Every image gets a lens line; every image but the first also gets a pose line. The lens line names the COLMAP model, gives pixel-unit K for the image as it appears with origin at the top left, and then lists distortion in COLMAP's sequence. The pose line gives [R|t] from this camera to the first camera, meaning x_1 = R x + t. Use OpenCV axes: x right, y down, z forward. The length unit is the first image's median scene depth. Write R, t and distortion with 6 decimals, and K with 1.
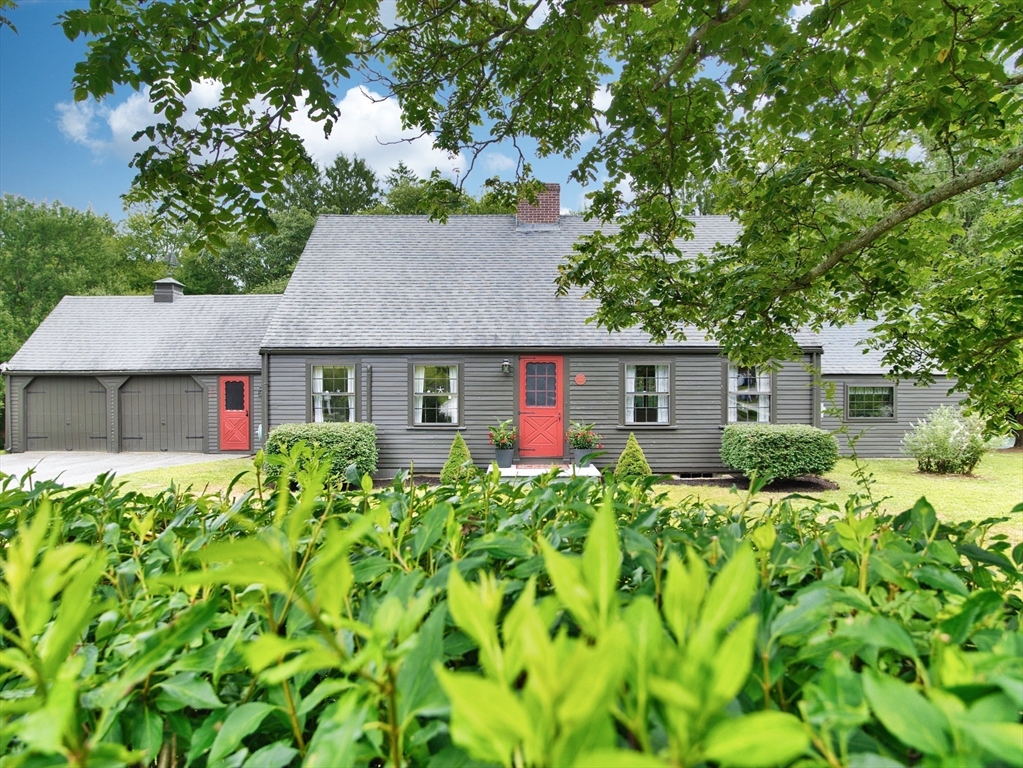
lens RADIAL K [[602.5, 0, 524.3], [0, 602.5, 386.6], [0, 0, 1]] dist [-0.043879, 0.028657]
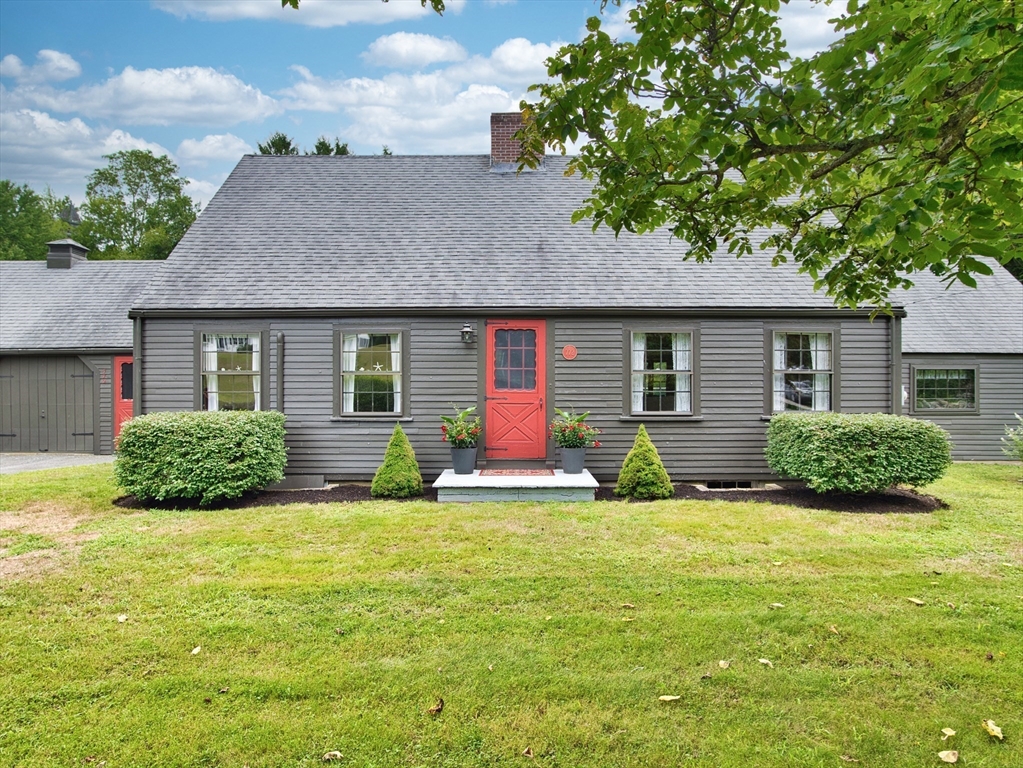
lens RADIAL K [[604.3, 0, 515.5], [0, 604.3, 382.0], [0, 0, 1]] dist [-0.029531, 0.031832]
pose [[0.999981, -0.000256, -0.006187, 0.032177], [0.000202, 0.999962, -0.008681, 0.030096], [0.006189, 0.008680, 0.999943, 0.268958]]
